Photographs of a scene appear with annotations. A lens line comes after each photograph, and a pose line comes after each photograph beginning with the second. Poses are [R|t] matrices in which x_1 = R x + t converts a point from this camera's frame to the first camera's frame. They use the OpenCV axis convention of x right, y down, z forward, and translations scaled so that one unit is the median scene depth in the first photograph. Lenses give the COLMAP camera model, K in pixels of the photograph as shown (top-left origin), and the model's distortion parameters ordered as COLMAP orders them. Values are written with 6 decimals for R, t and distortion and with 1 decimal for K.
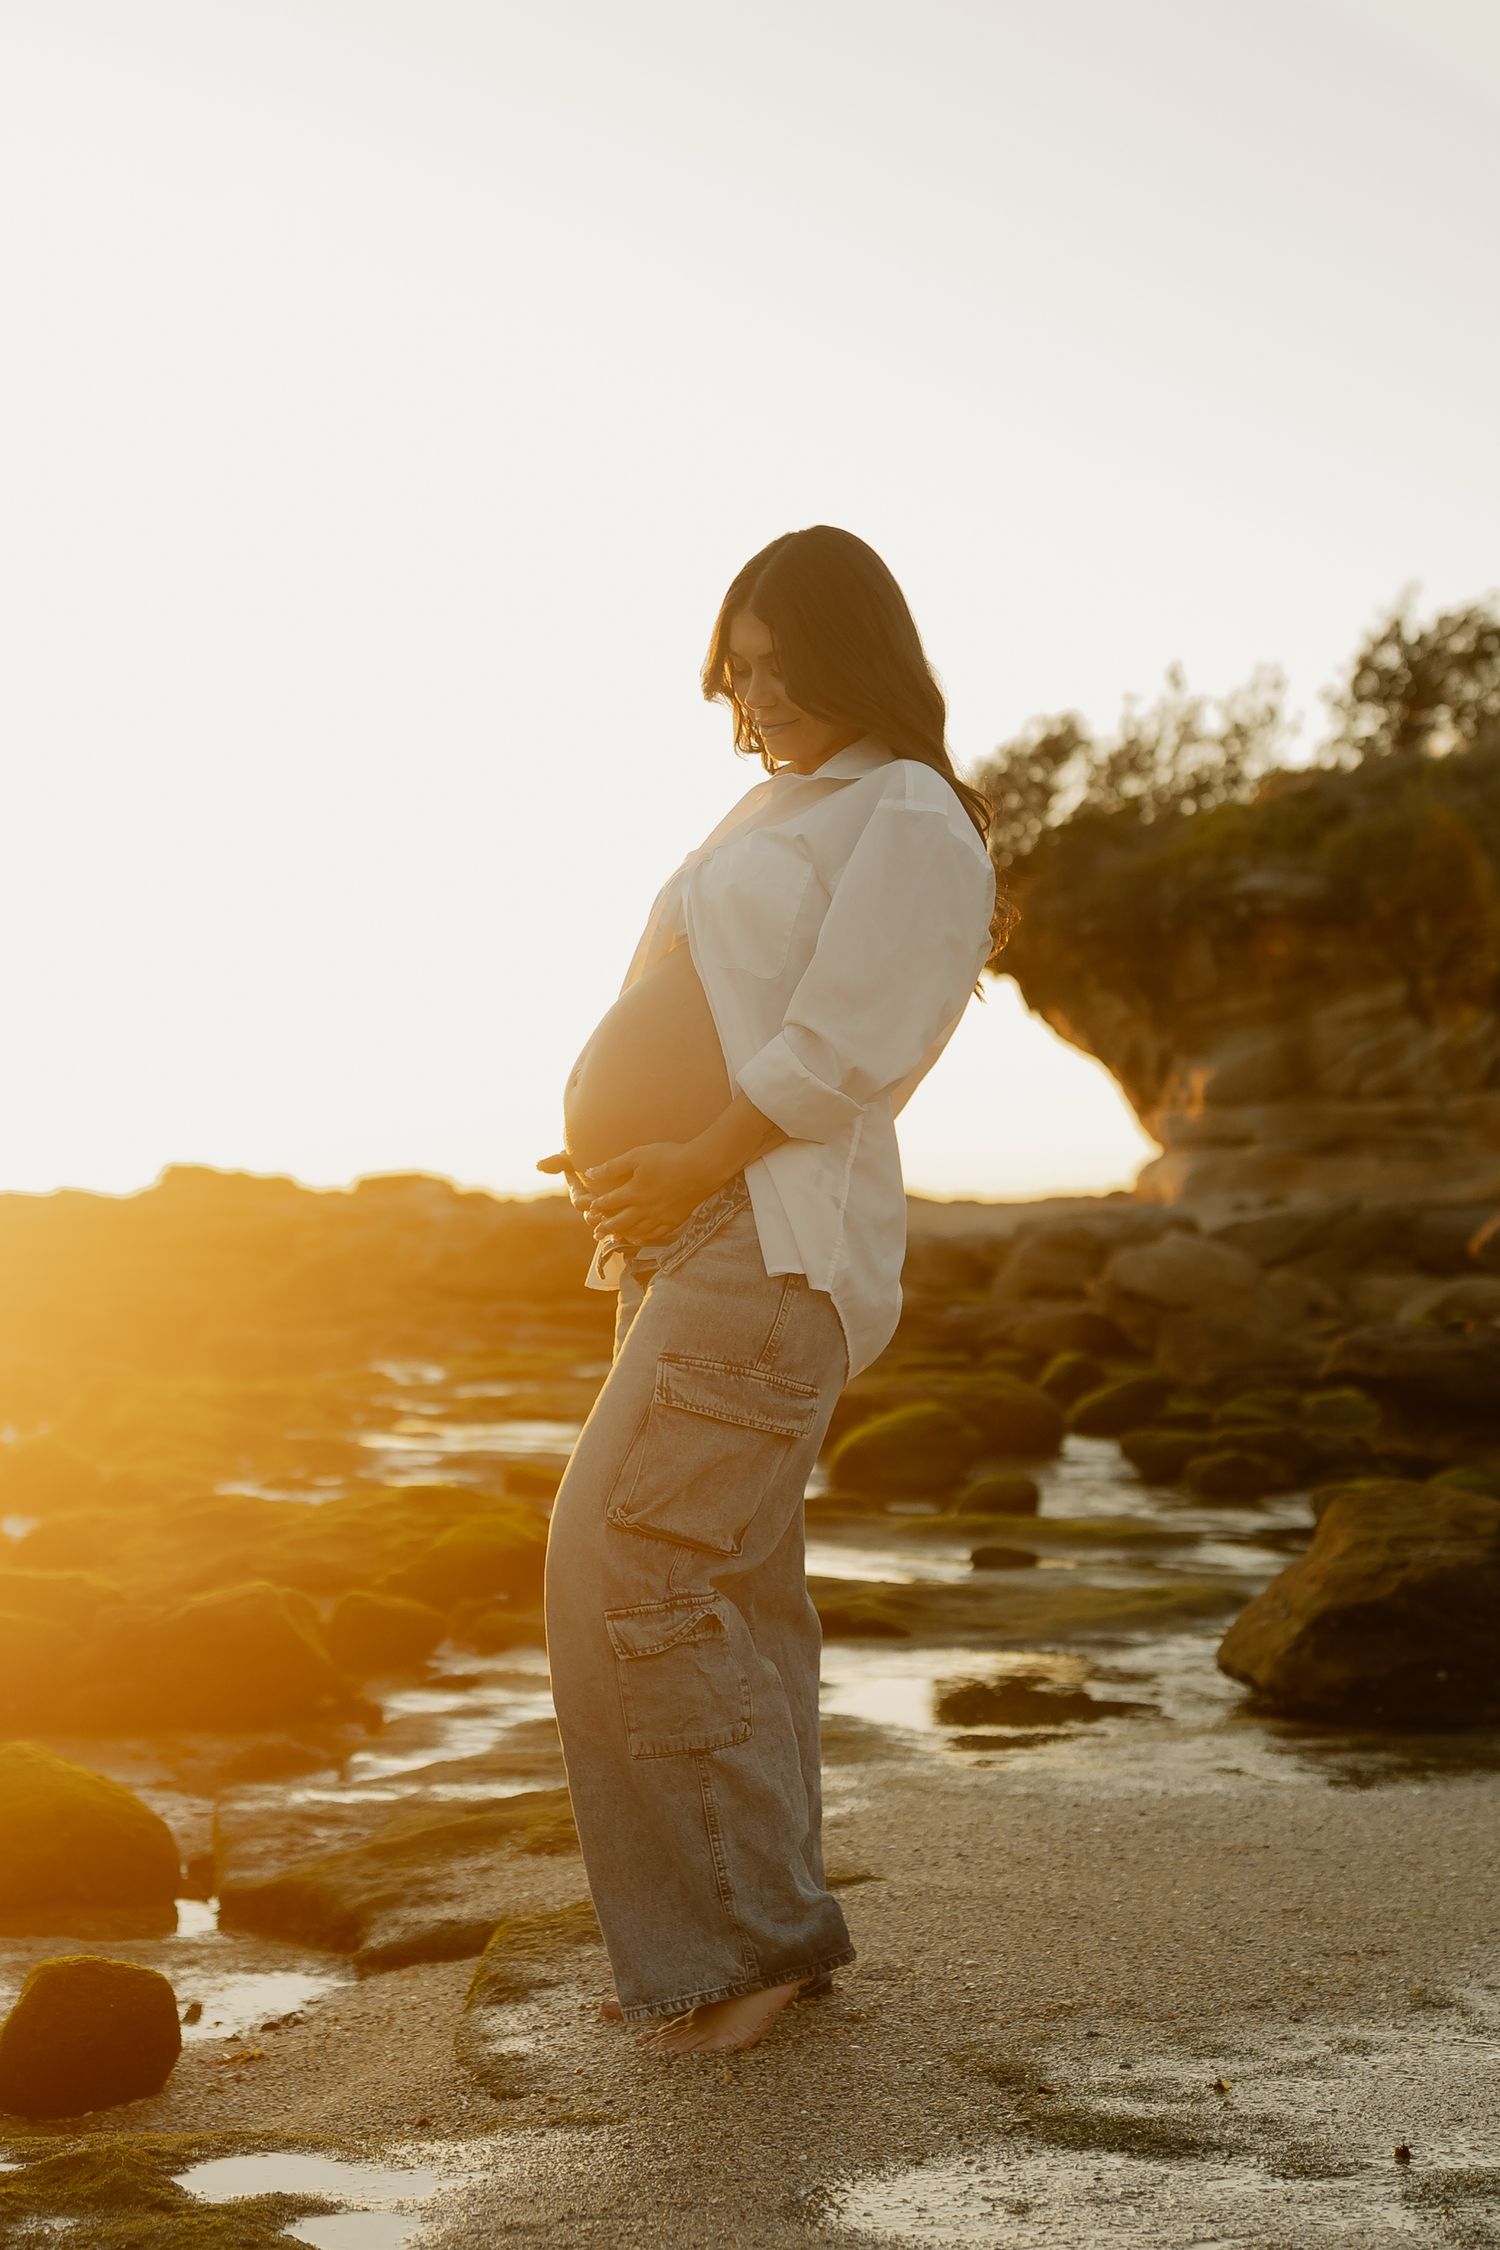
lens RADIAL K [[4026.7, 0, 669.5], [0, 4026.7, 993.6], [0, 0, 1]] dist [0.014056, 0.006136]
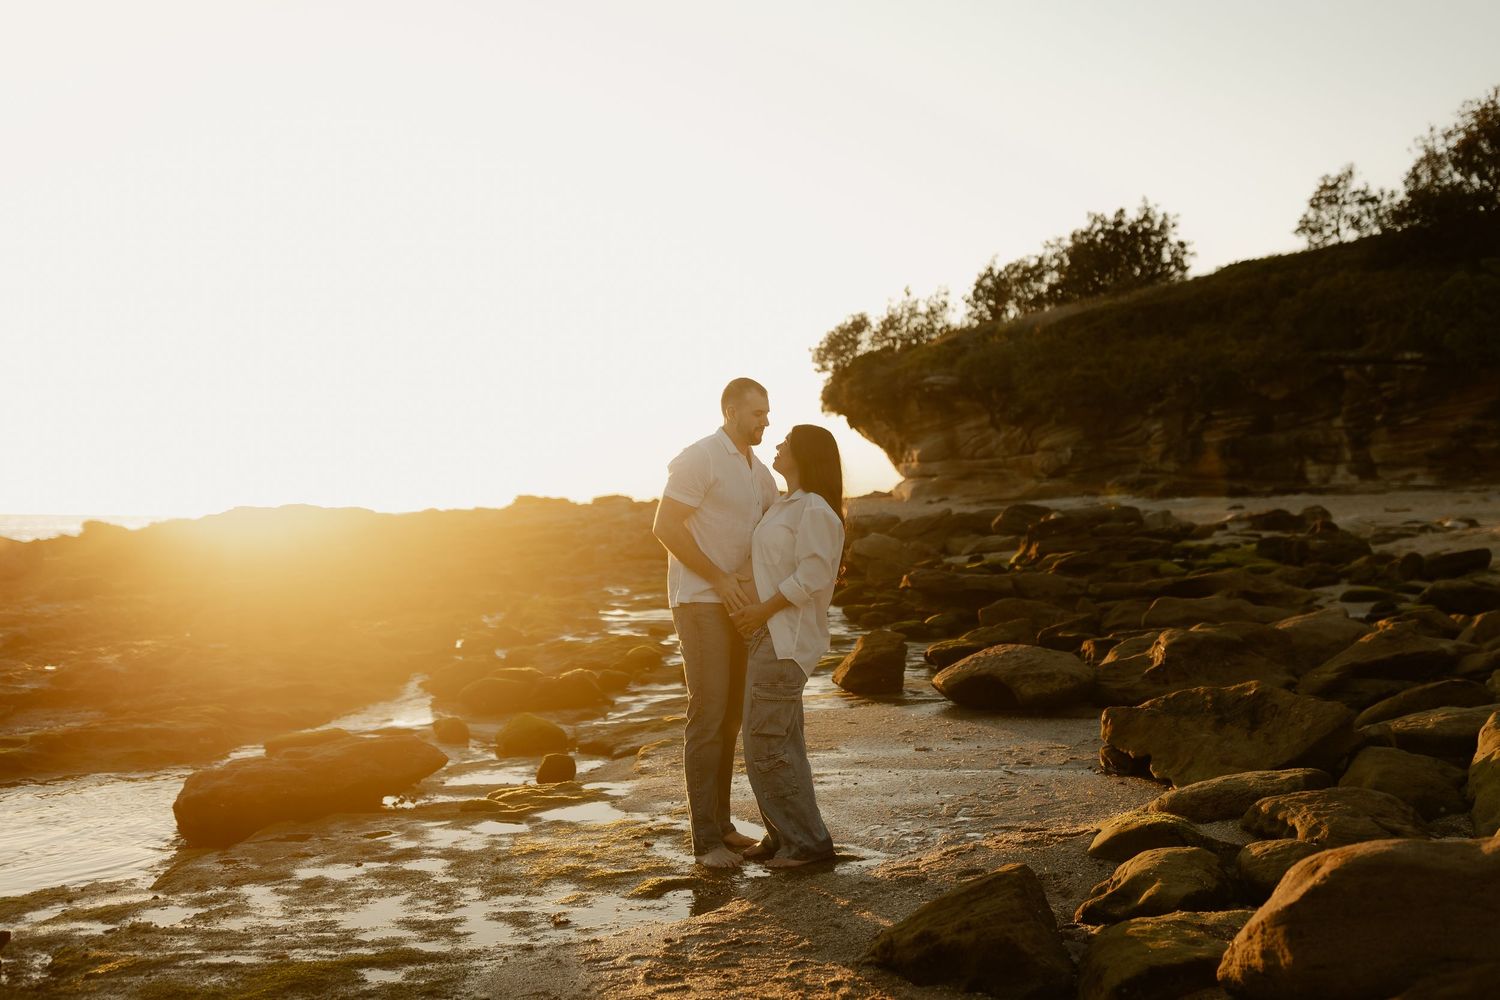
lens RADIAL K [[1638.6, 0, 833.1], [0, 1638.6, 540.4], [0, 0, 1]] dist [0.002958, -0.008204]
pose [[0.996932, -0.040267, 0.067115, 0.018182], [0.034752, 0.996075, 0.081407, -0.046001], [-0.070130, -0.078825, 0.994419, -0.269091]]
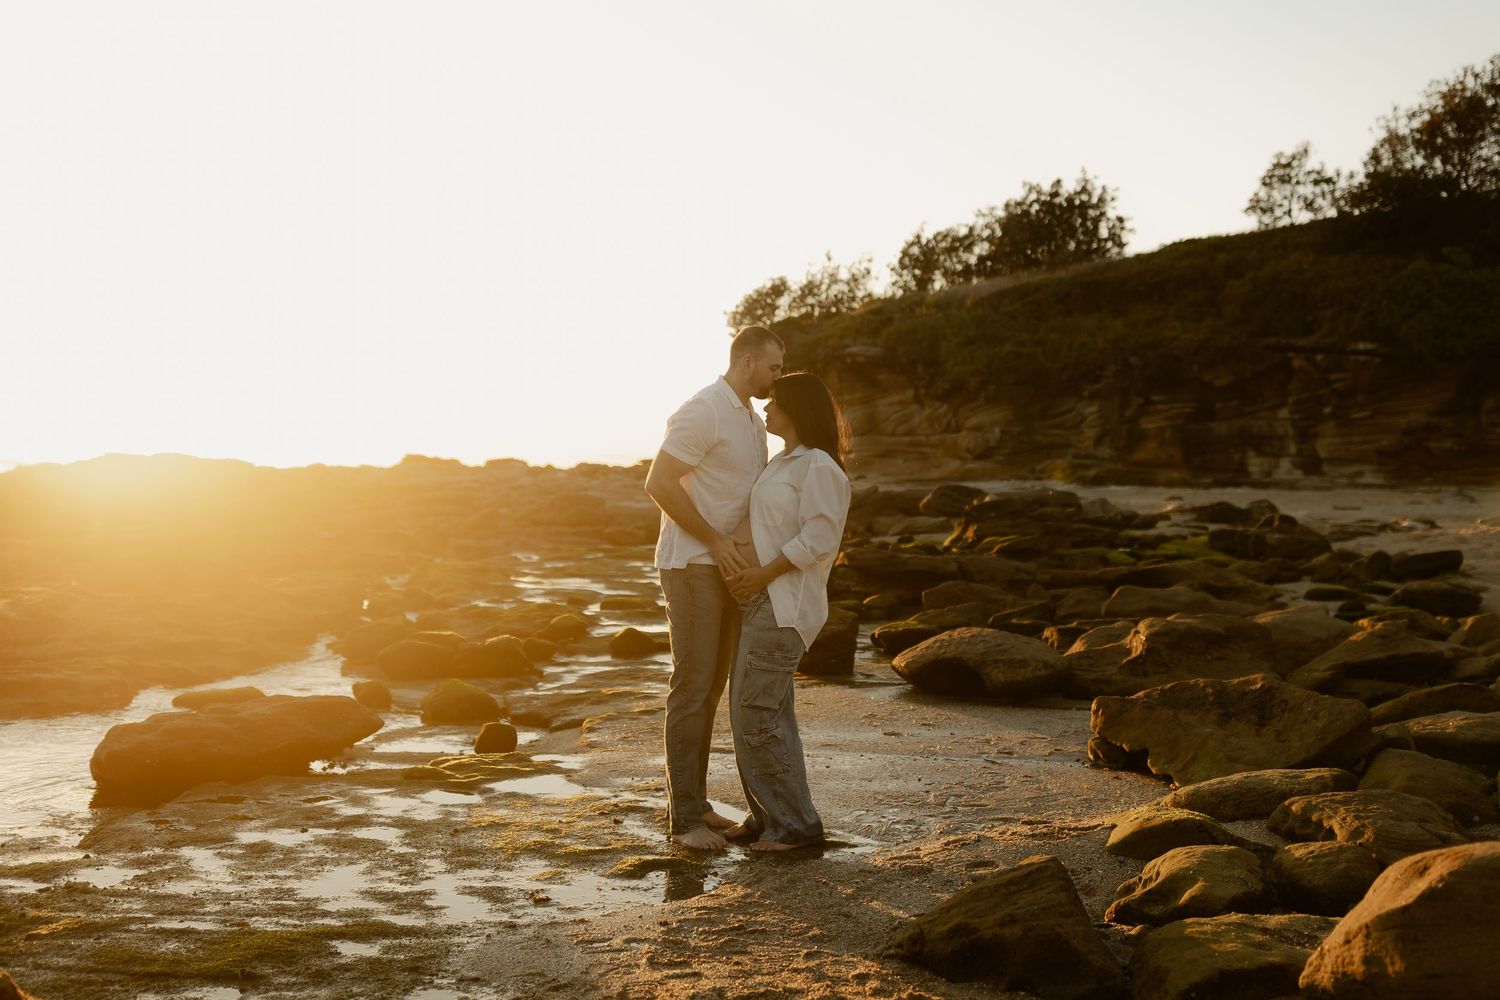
lens RADIAL K [[1735.1, 0, 750.0], [0, 1735.1, 500.0], [0, 0, 1]] dist [0.002520, -0.004929]
pose [[0.997045, 0.003132, 0.076760, -0.003641], [-0.008640, 0.997401, 0.071530, -0.041885], [-0.076337, -0.071982, 0.994480, -0.261301]]
